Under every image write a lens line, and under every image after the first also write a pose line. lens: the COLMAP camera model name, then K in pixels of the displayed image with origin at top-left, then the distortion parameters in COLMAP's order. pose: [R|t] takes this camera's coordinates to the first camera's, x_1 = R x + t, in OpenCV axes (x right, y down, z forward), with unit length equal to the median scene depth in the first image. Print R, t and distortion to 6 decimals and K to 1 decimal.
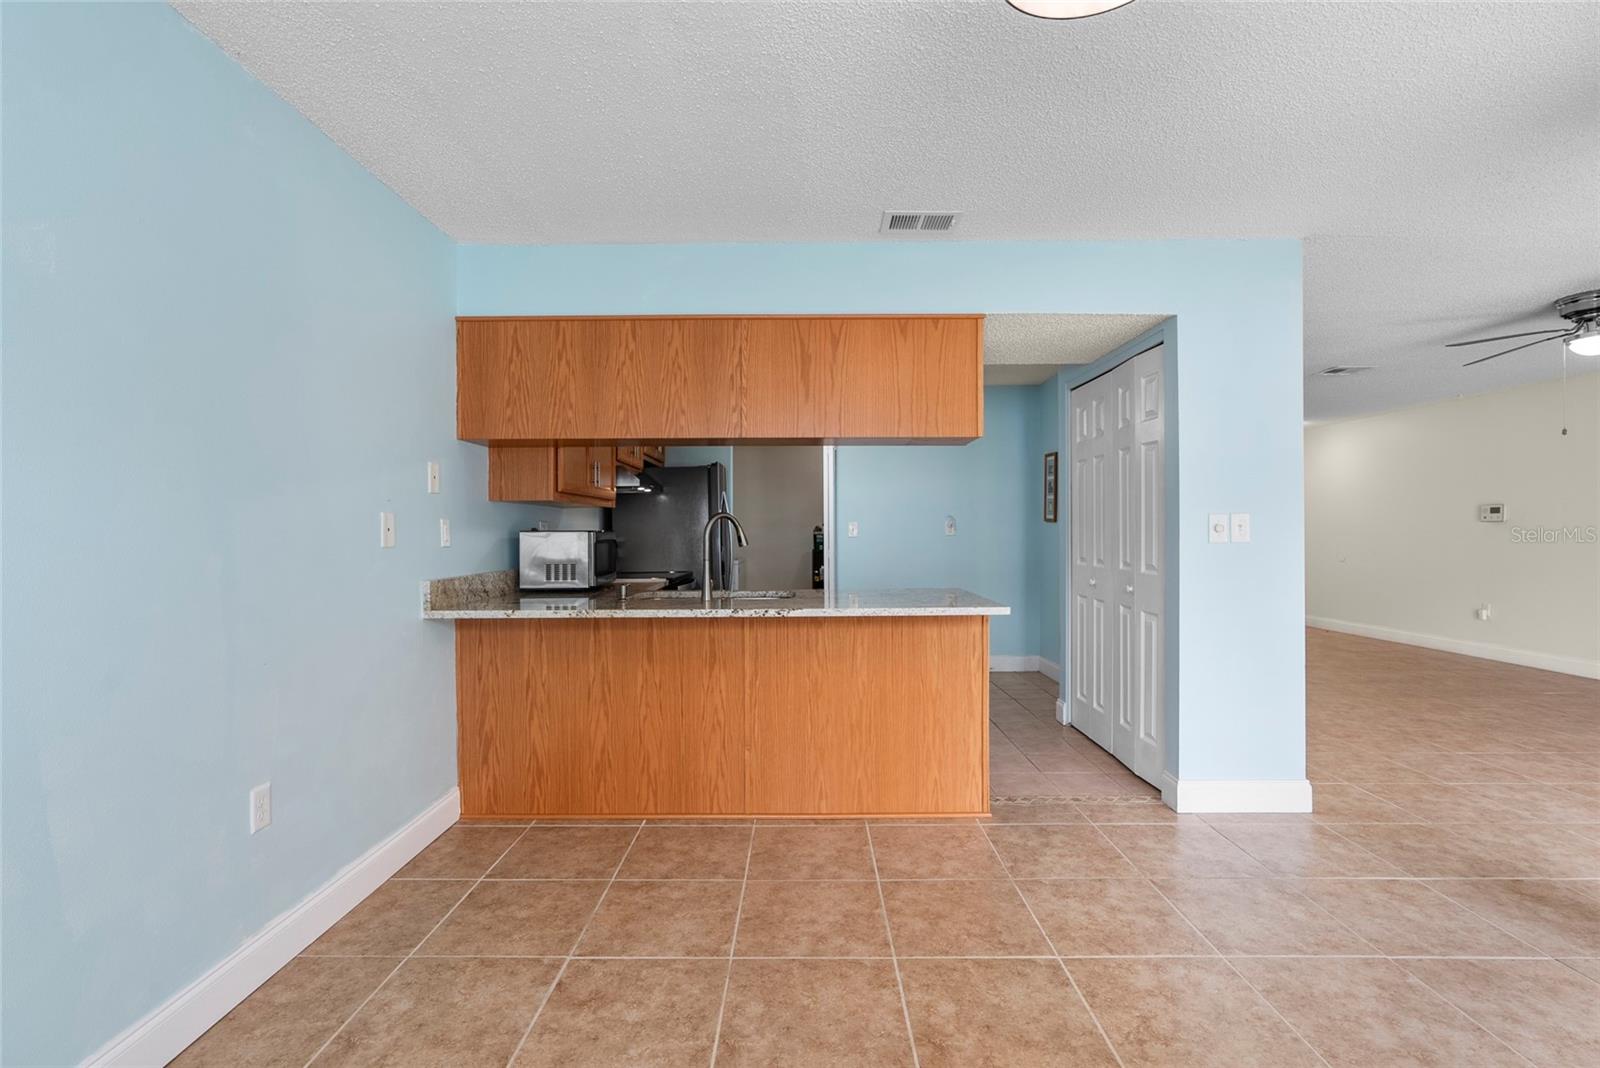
lens RADIAL K [[730.2, 0, 799.2], [0, 730.2, 532.1], [0, 0, 1]] dist [-0.014710, 0.007197]
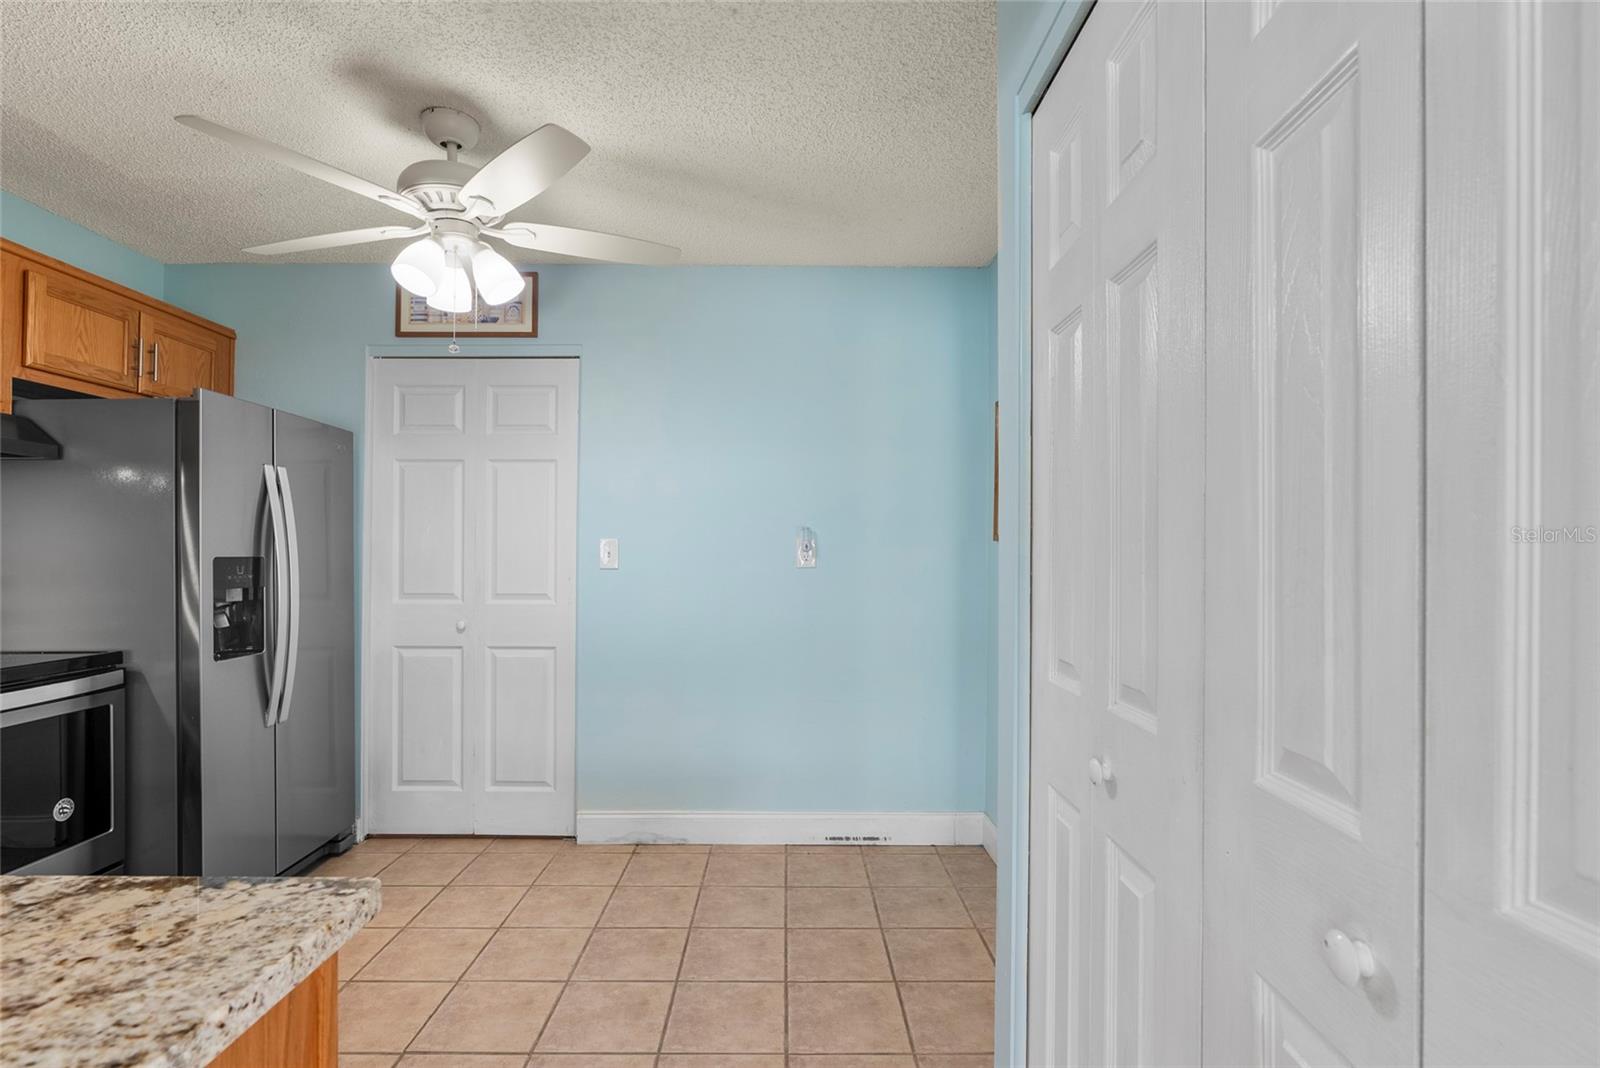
lens RADIAL K [[734.3, 0, 797.6], [0, 734.3, 552.4], [0, 0, 1]] dist [-0.017983, -0.000226]
pose [[0.999943, 0.008434, 0.006588, 0.396915], [-0.008408, 0.999957, -0.003881, -0.006624], [-0.006621, 0.003826, 0.999971, 1.007474]]
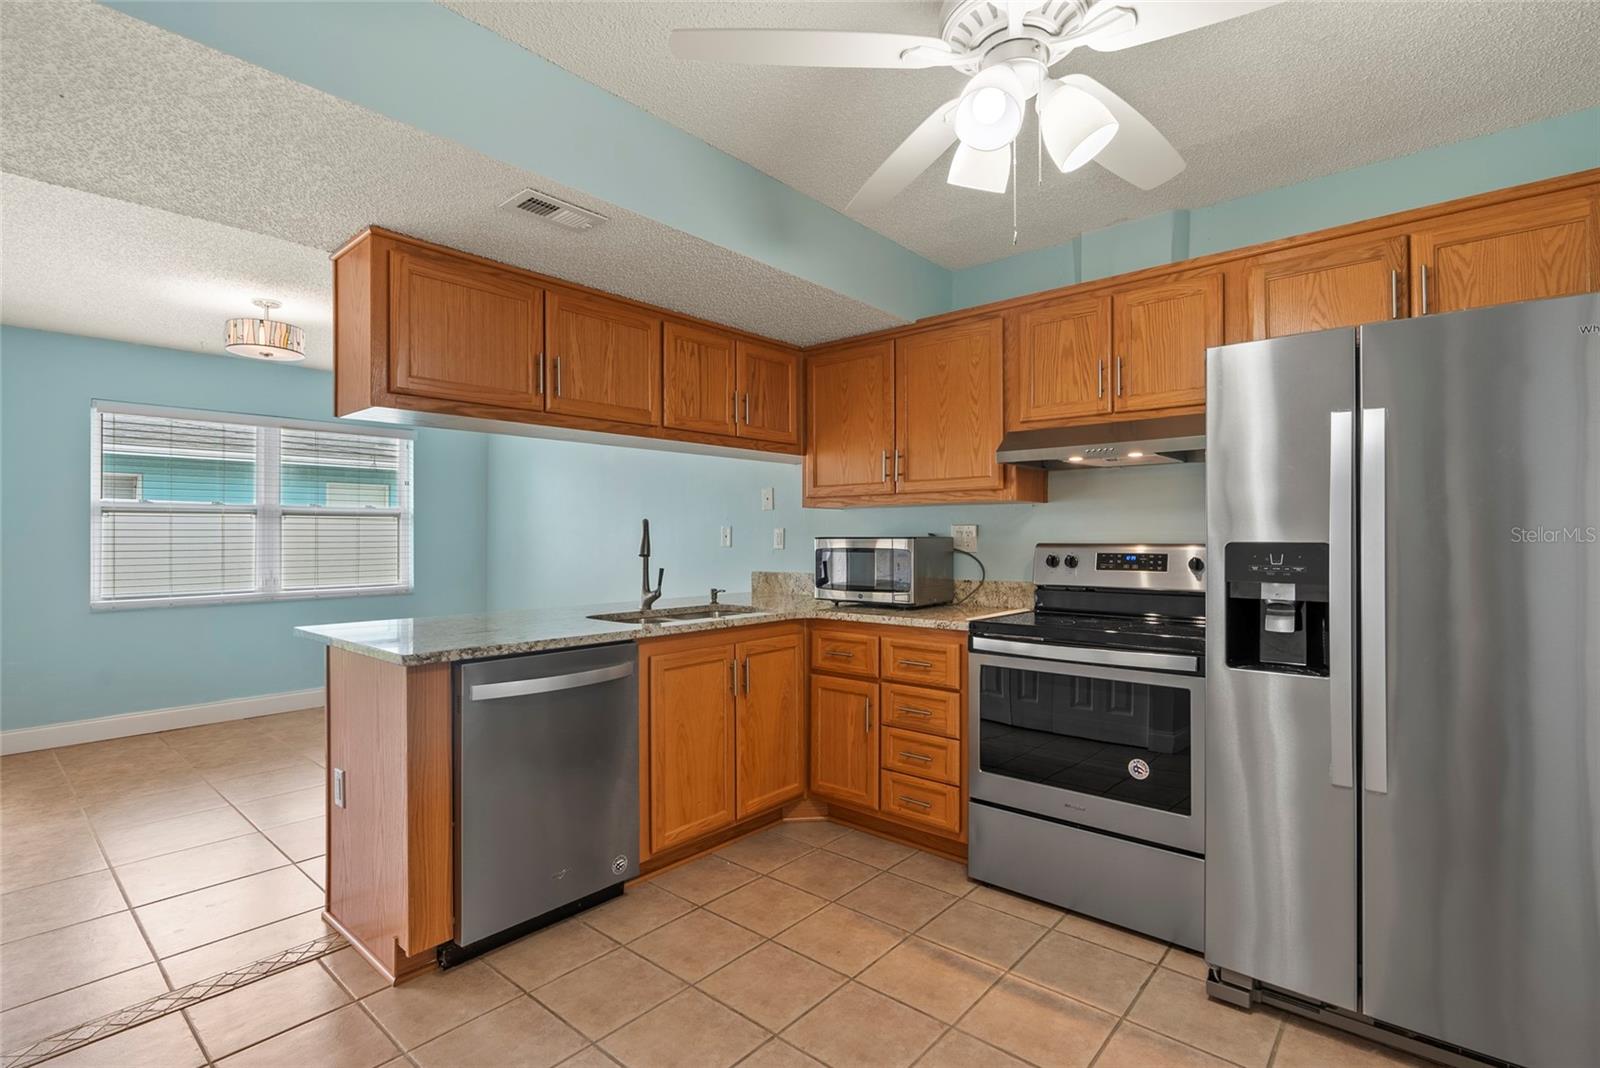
lens RADIAL K [[745.5, 0, 800.0], [0, 745.5, 534.0], [0, 0, 1]] dist [-0.018571, 0.008251]
pose [[-0.650341, 0.001568, -0.759641, 0.523024], [0.002827, 0.999996, -0.000356, -0.007585], [0.759638, -0.002379, -0.650342, 1.870438]]
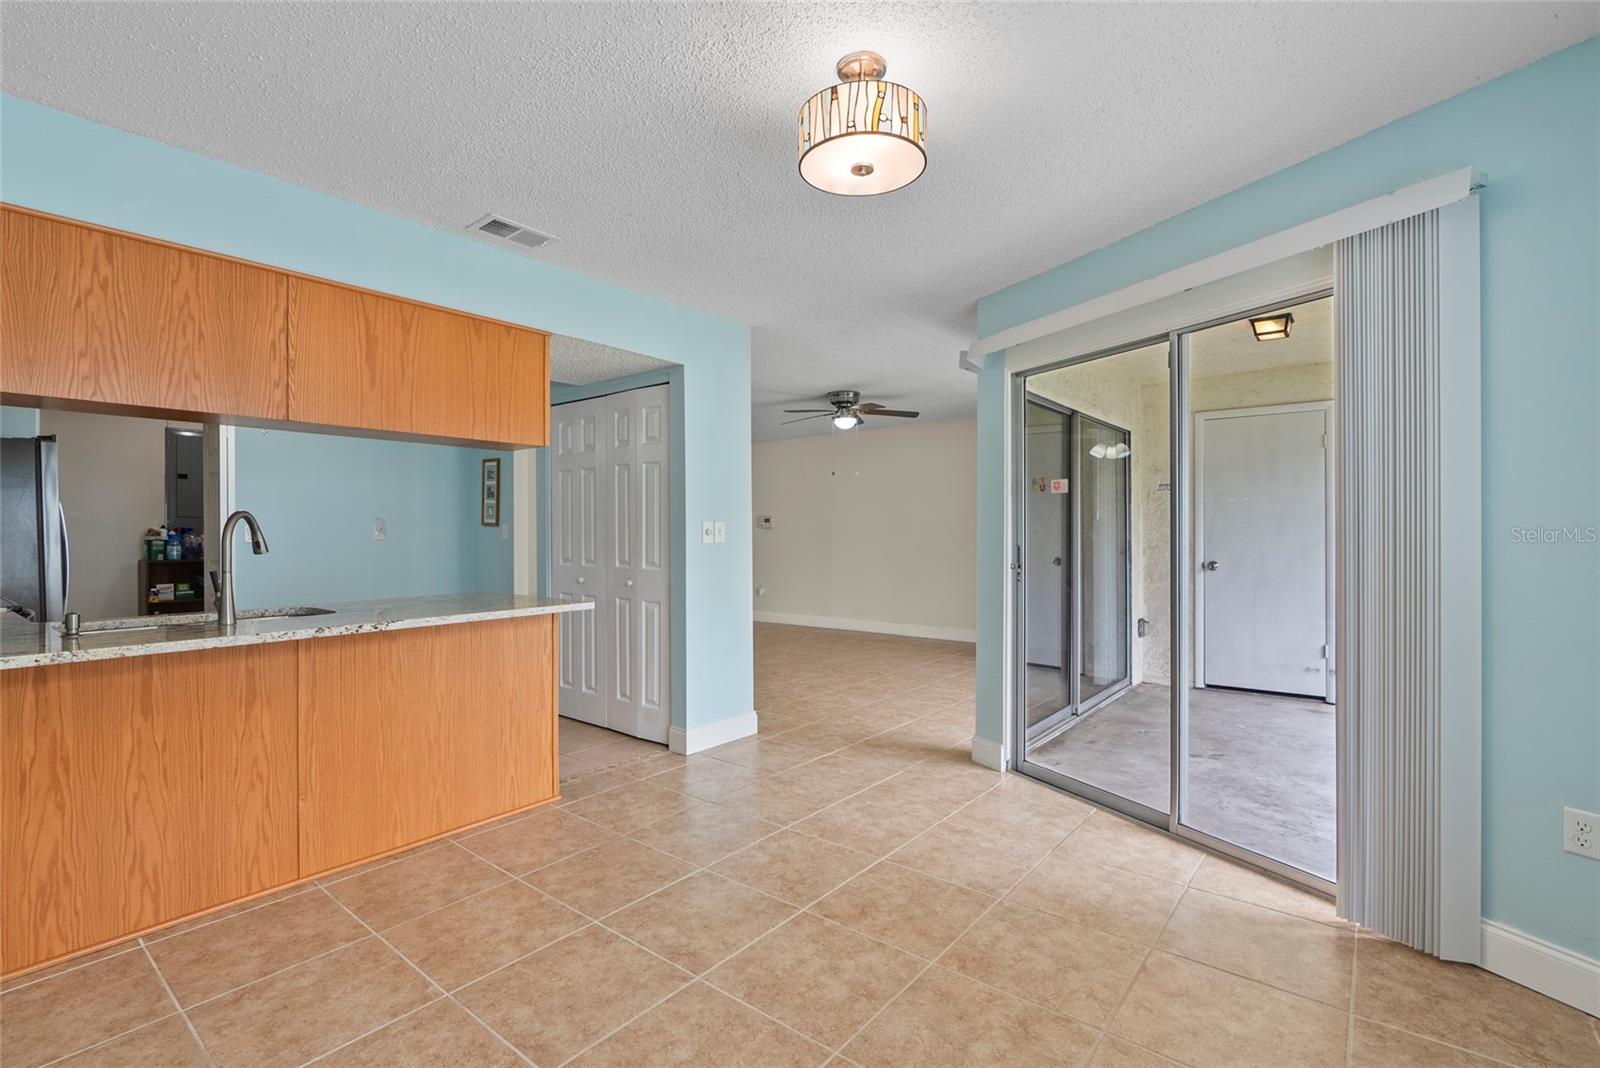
lens RADIAL K [[730.2, 0, 799.2], [0, 730.2, 532.1], [0, 0, 1]] dist [-0.014710, 0.007197]
pose [[0.623078, 0.002038, 0.782157, -0.363569], [0.002585, 0.999986, -0.004665, 0.000962], [-0.782156, 0.004928, 0.623064, 0.047093]]
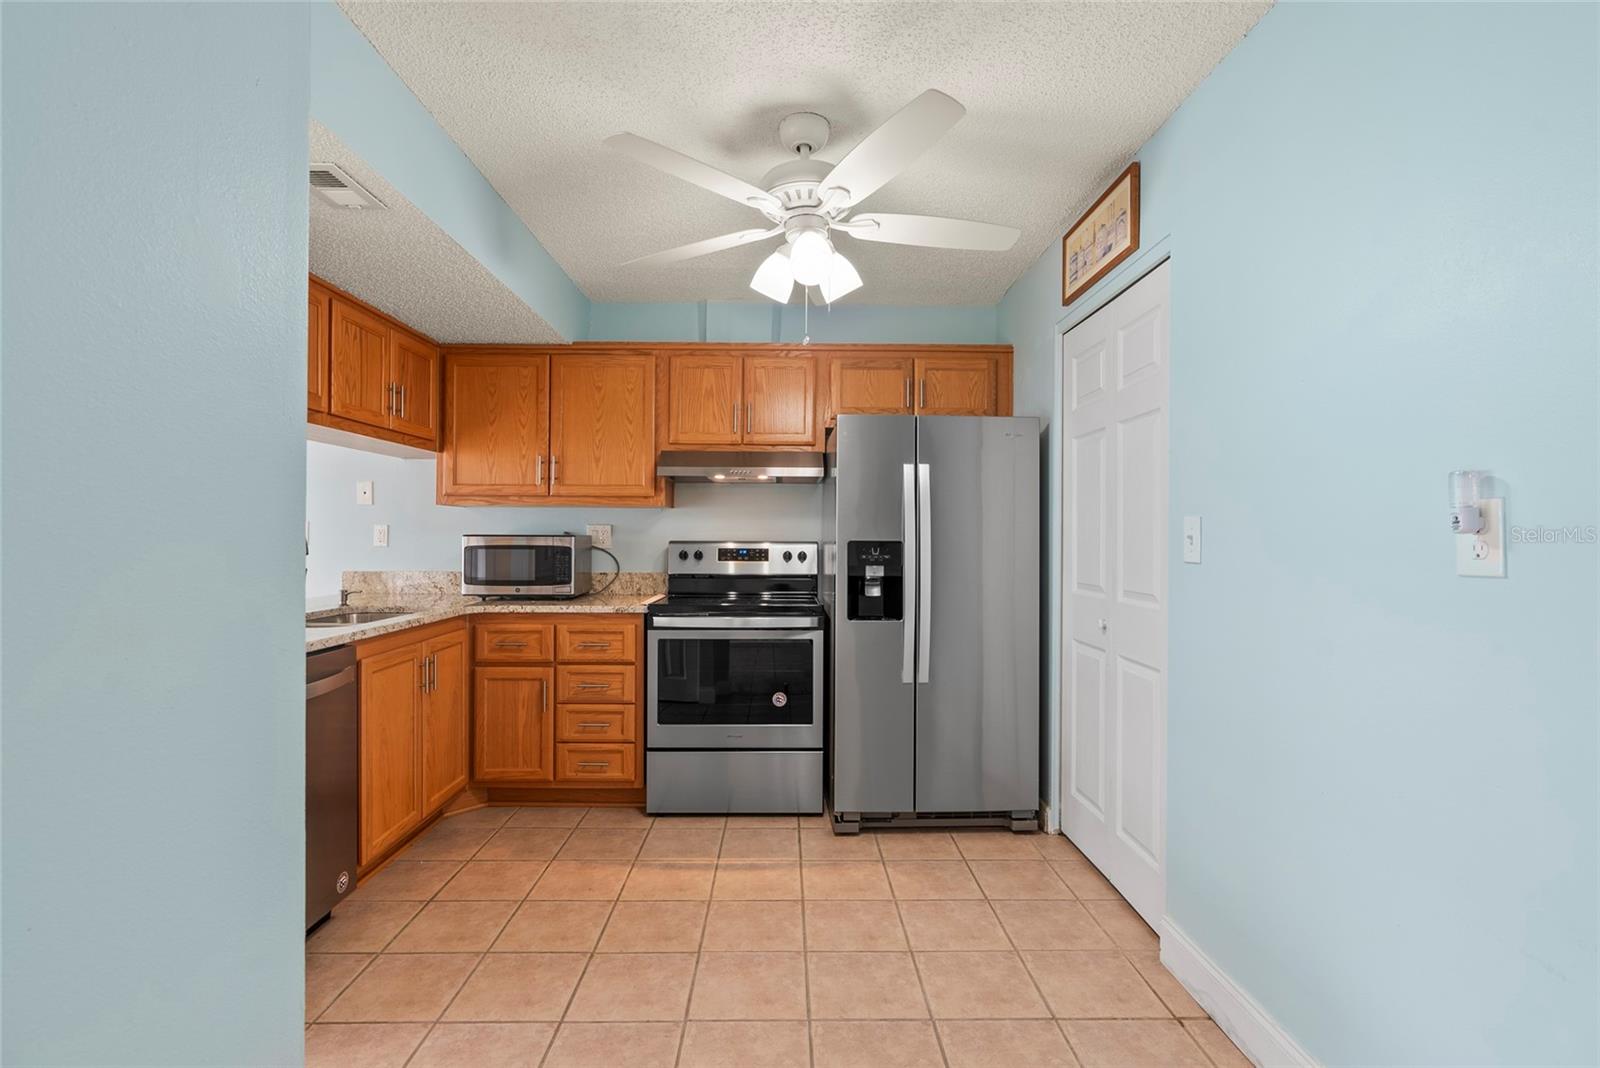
lens RADIAL K [[733.1, 0, 798.2], [0, 733.1, 538.3], [0, 0, 1]] dist [-0.015981, 0.006769]
pose [[0.020518, 0.007772, -0.999759, 0.779996], [-0.007331, 0.999944, 0.007623, -0.009726], [0.999763, 0.007172, 0.020573, 1.651892]]
